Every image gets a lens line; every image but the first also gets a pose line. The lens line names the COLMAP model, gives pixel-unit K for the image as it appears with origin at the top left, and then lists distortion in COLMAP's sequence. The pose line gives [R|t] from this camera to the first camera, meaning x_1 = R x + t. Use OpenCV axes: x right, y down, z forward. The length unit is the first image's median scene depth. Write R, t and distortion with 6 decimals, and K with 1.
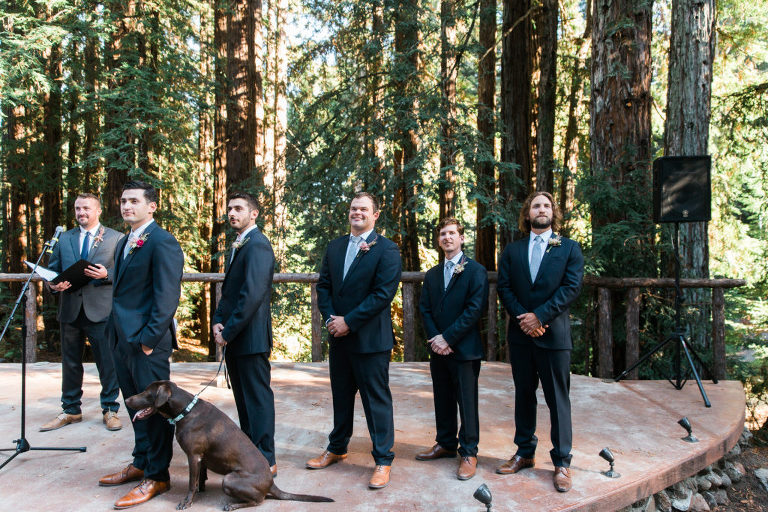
lens RADIAL K [[523.6, 0, 383.4], [0, 523.6, 250.7], [0, 0, 1]] dist [0.021845, 0.003411]
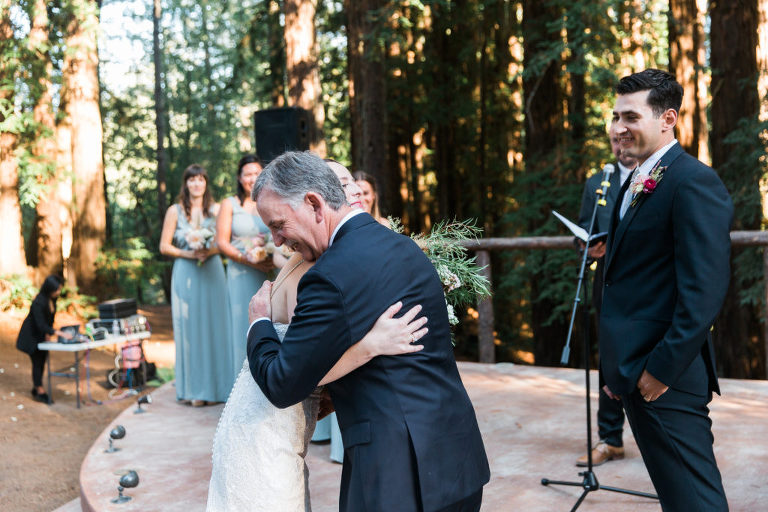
lens RADIAL K [[866.4, 0, 381.5], [0, 866.4, 252.1], [0, 0, 1]] dist [0.019359, 0.000000]
pose [[0.835276, -0.014938, -0.549628, -0.167774], [0.051048, 0.997420, 0.050471, -0.008386], [0.547456, -0.070215, 0.833883, -0.063853]]
